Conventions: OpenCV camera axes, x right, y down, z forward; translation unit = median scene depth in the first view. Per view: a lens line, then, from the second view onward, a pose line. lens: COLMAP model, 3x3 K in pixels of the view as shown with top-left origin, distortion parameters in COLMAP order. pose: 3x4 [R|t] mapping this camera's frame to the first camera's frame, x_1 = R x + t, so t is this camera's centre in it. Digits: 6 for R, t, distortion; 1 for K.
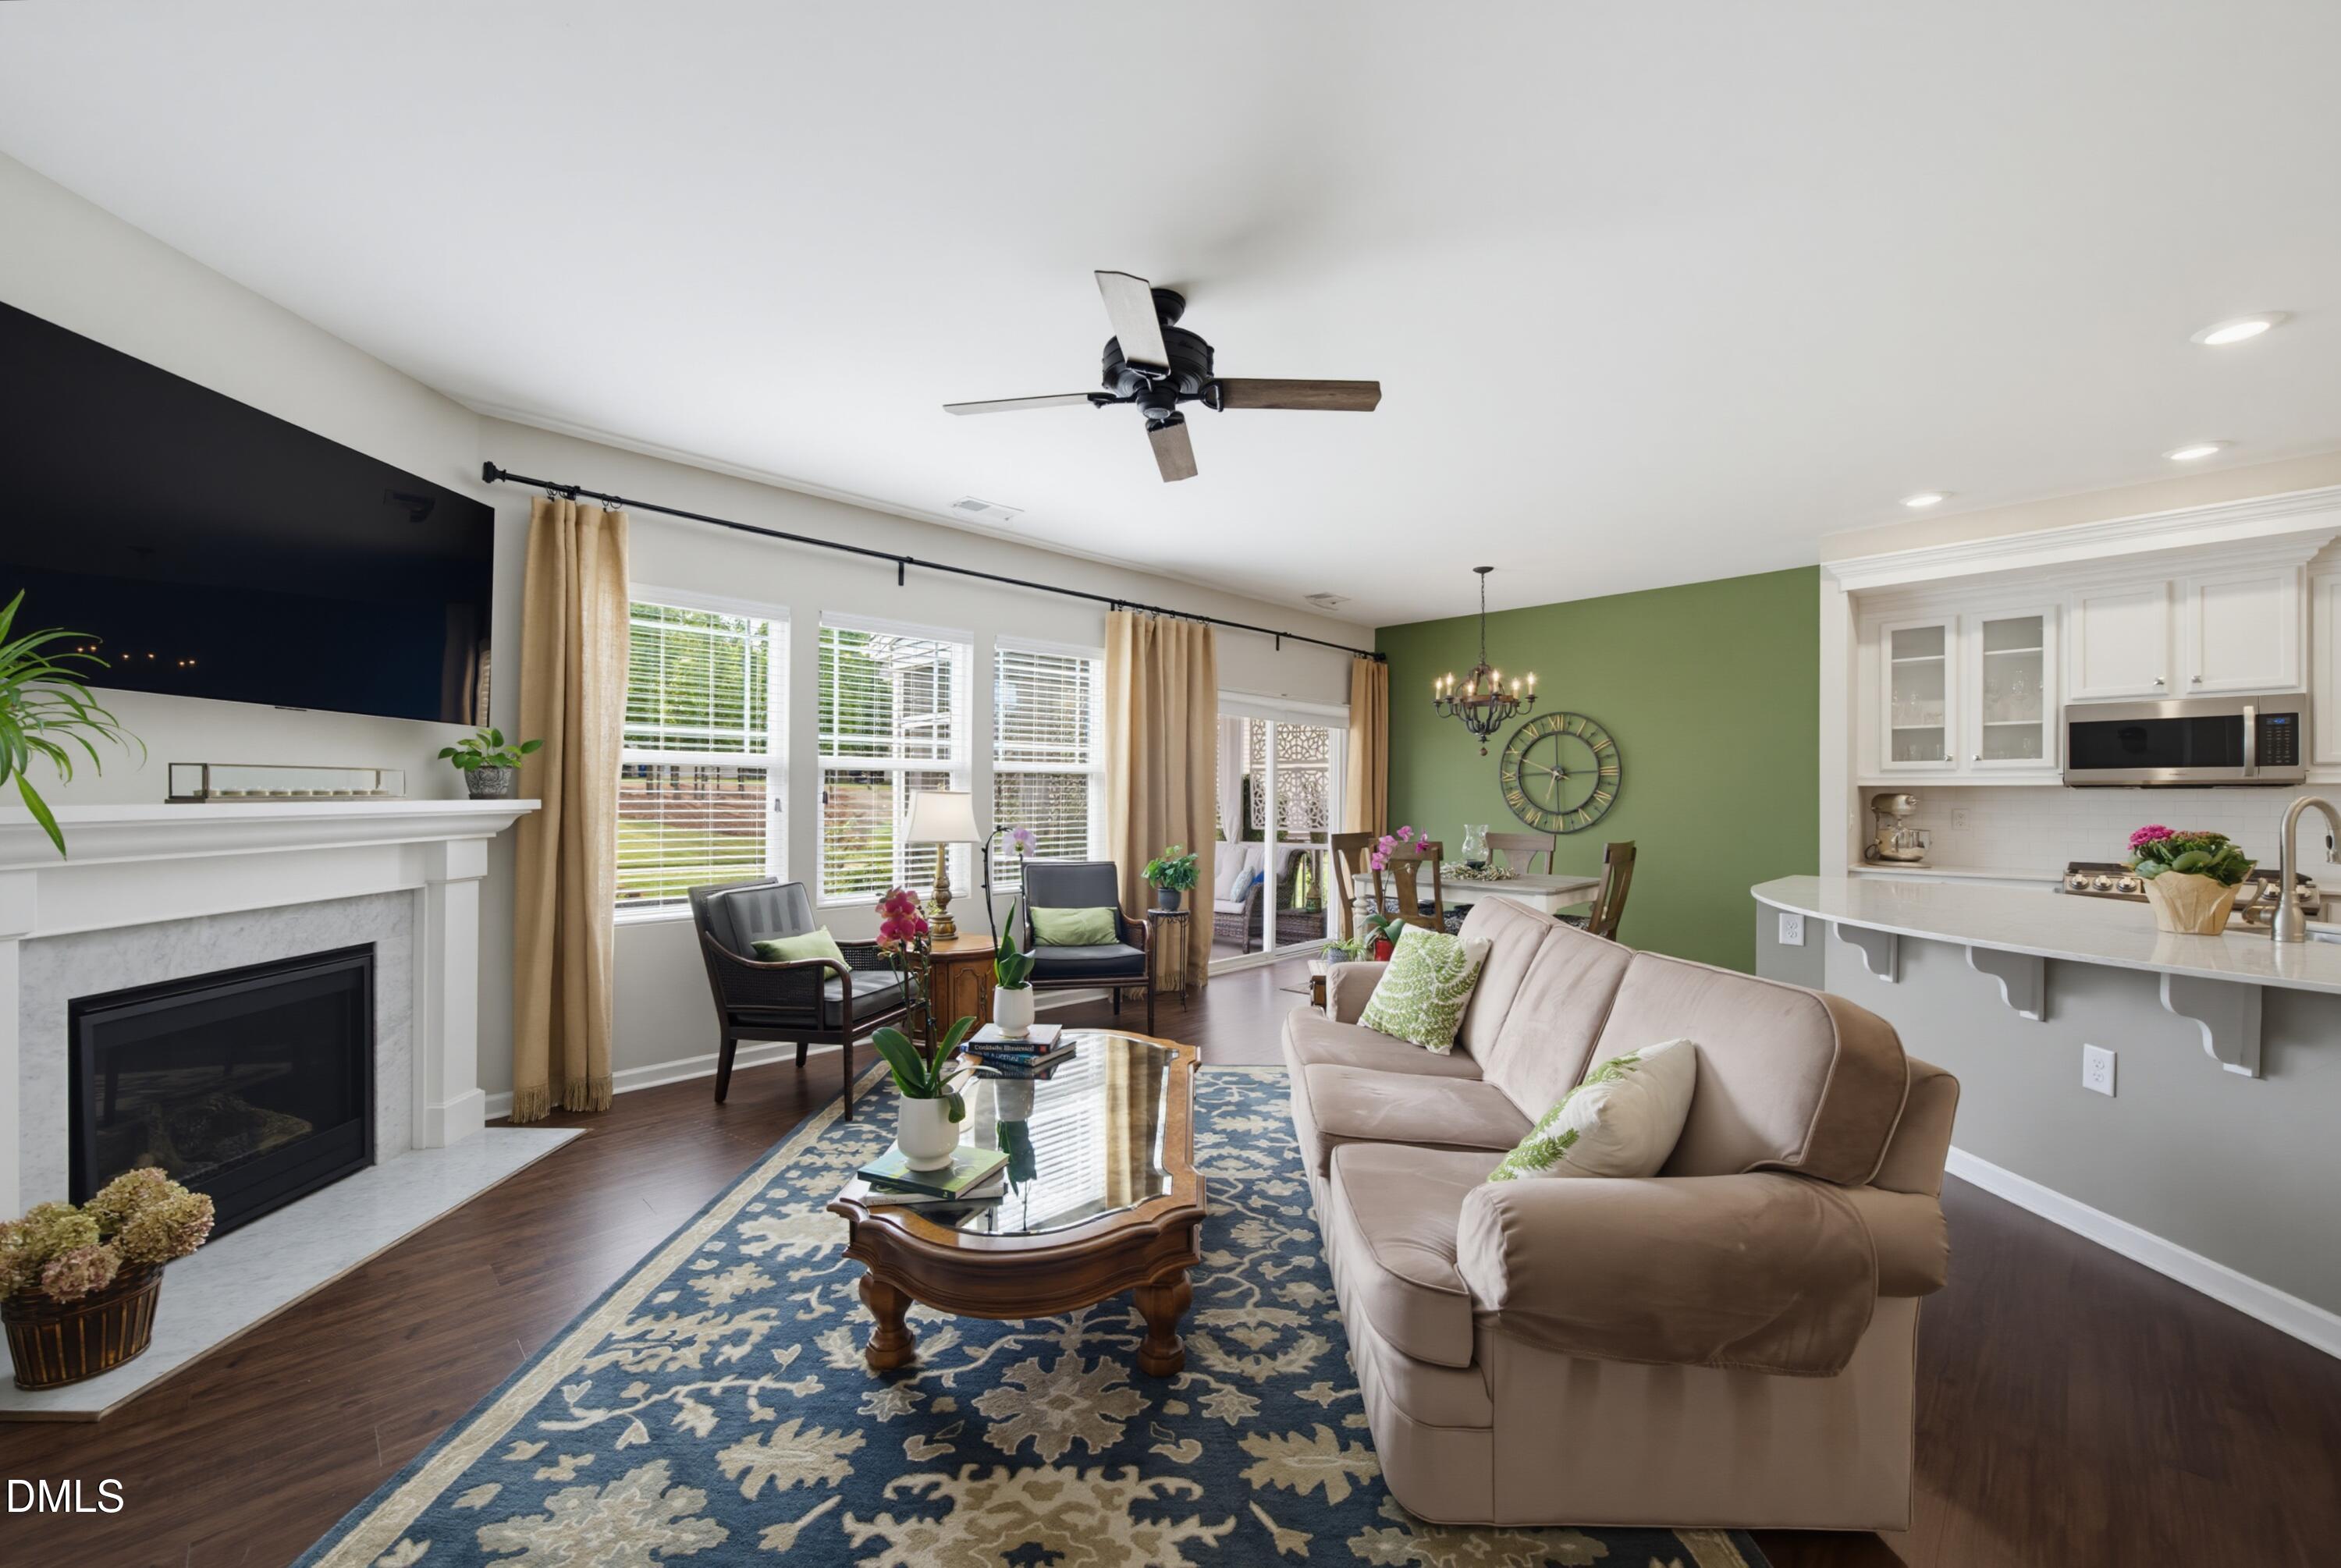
lens RADIAL K [[904.6, 0, 1166.1], [0, 904.6, 800.9], [0, 0, 1]] dist [0.021977, -0.000050]
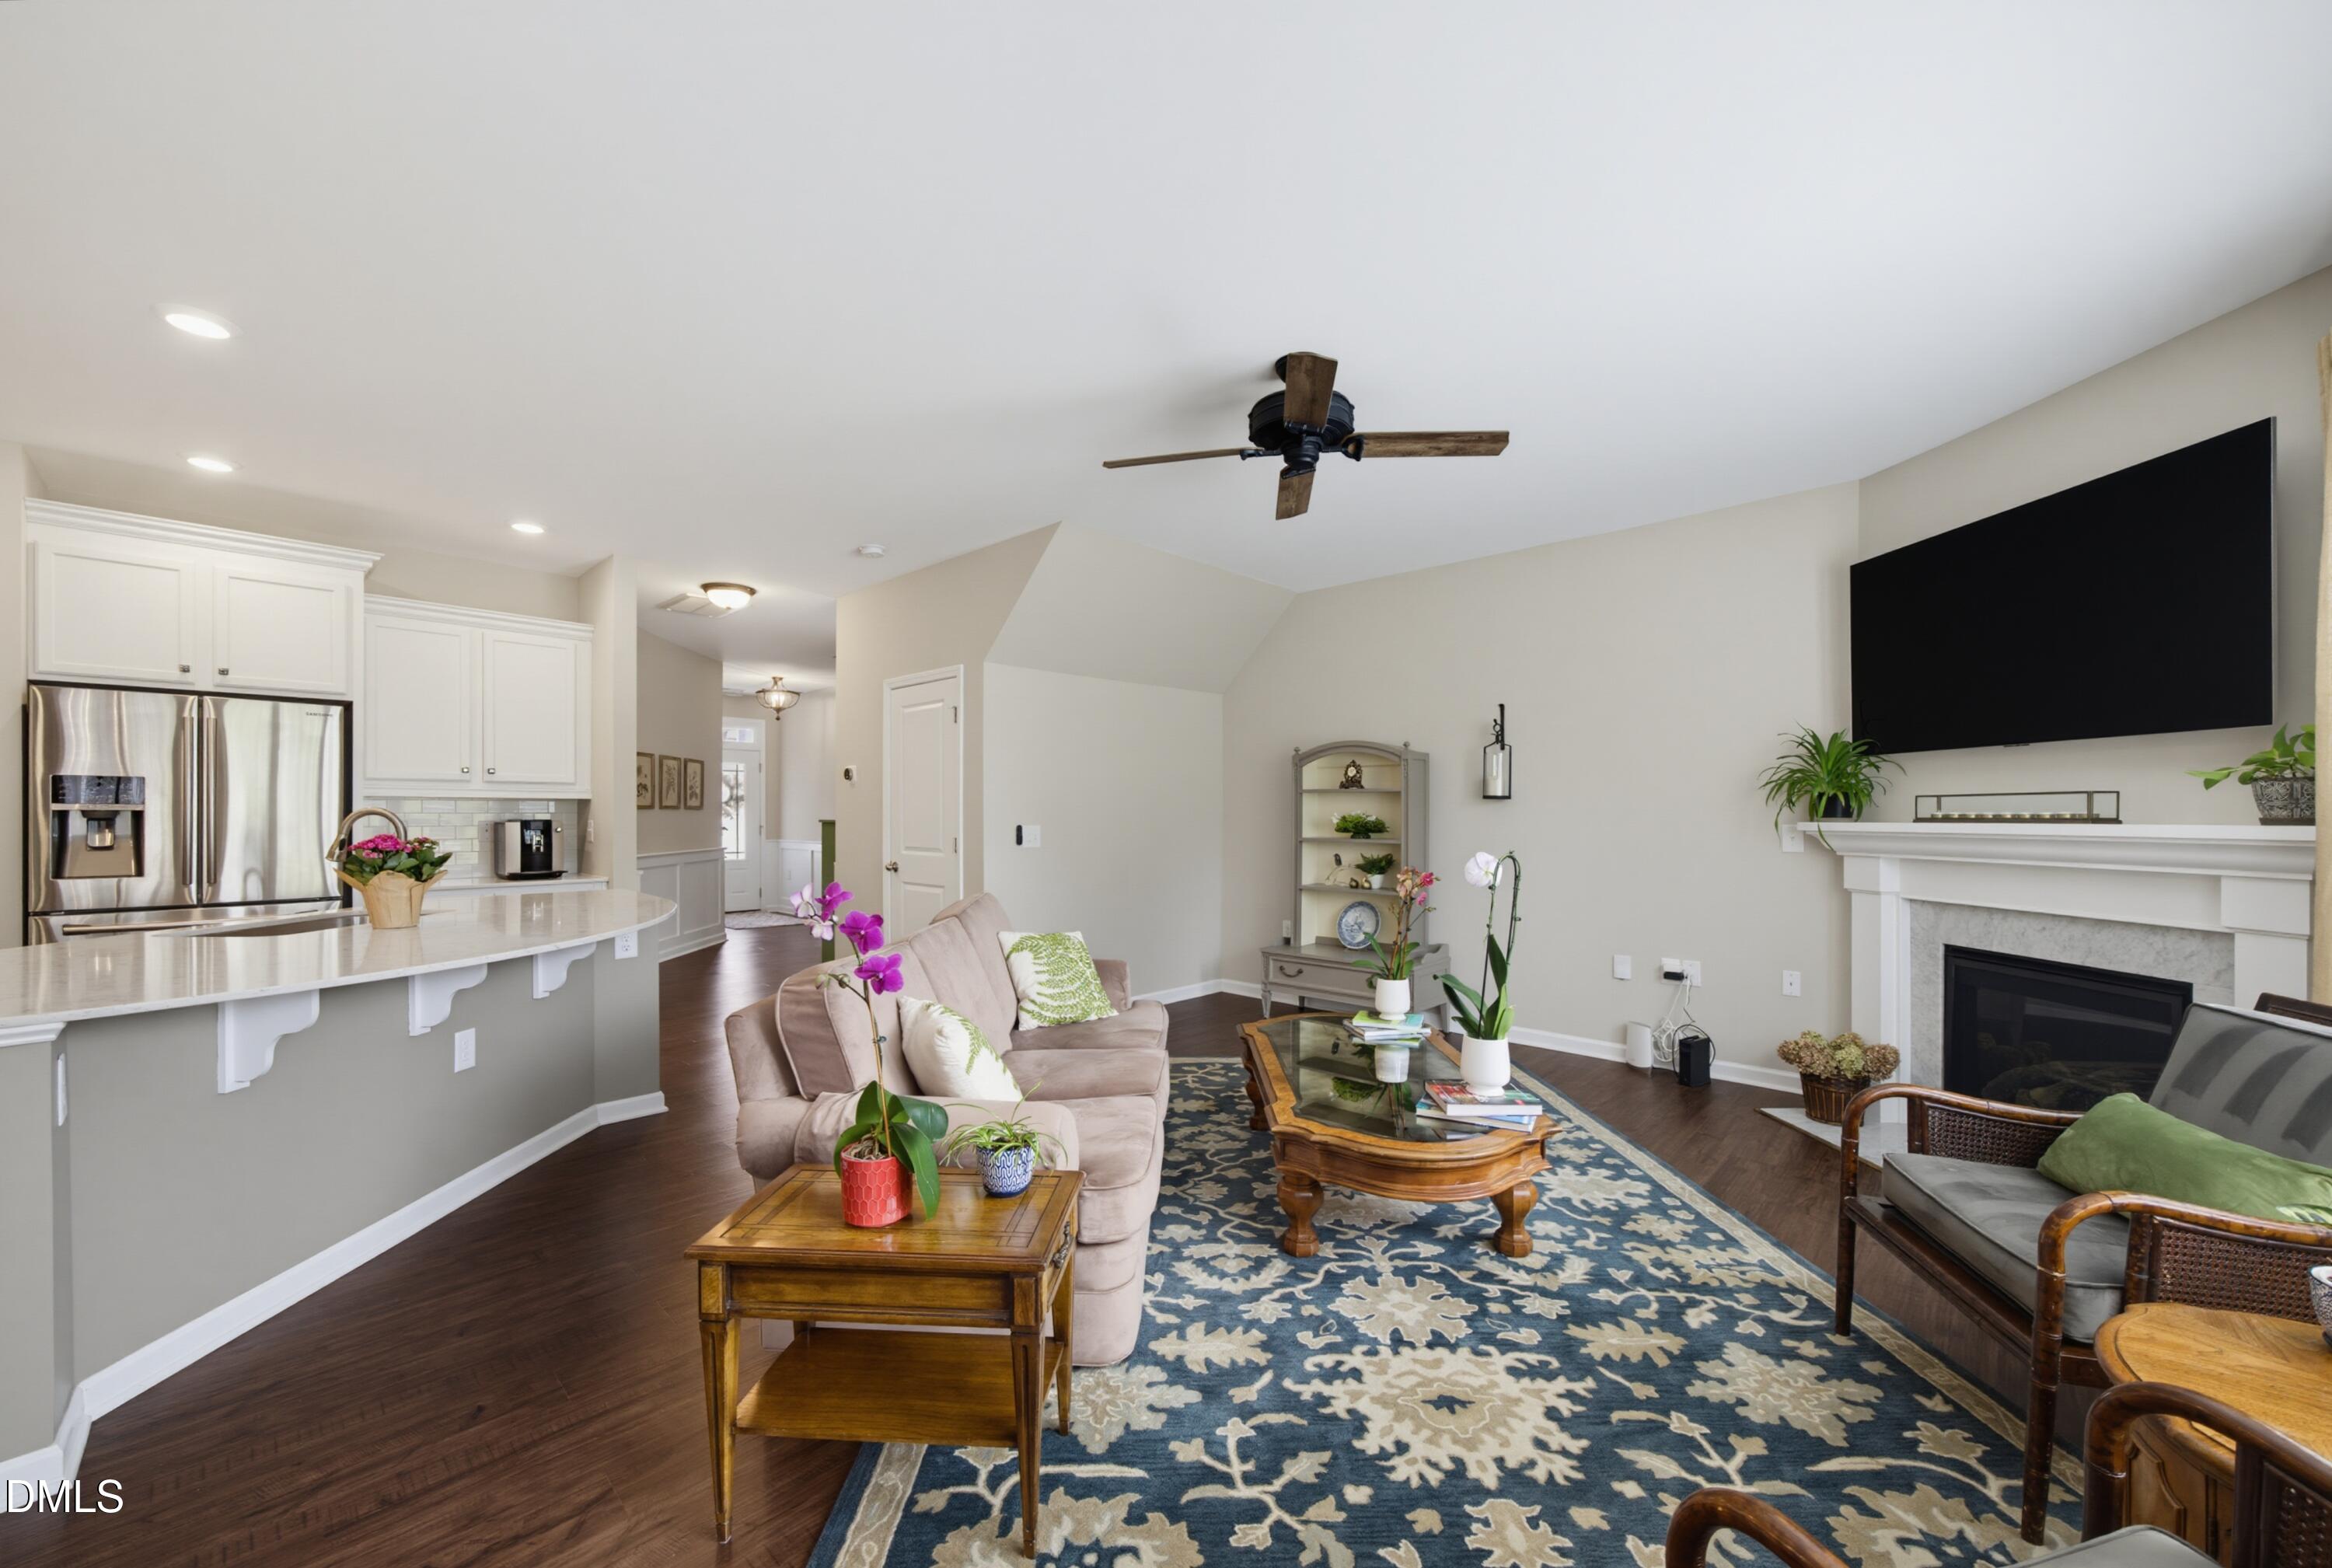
lens RADIAL K [[901.3, 0, 1161.6], [0, 901.3, 800.8], [0, 0, 1]] dist [0.021977, -0.000050]
pose [[-0.999659, -0.007133, -0.025136, 0.170747], [-0.007002, 0.999961, -0.005305, -0.013564], [0.025173, -0.005127, -0.999670, 1.961621]]
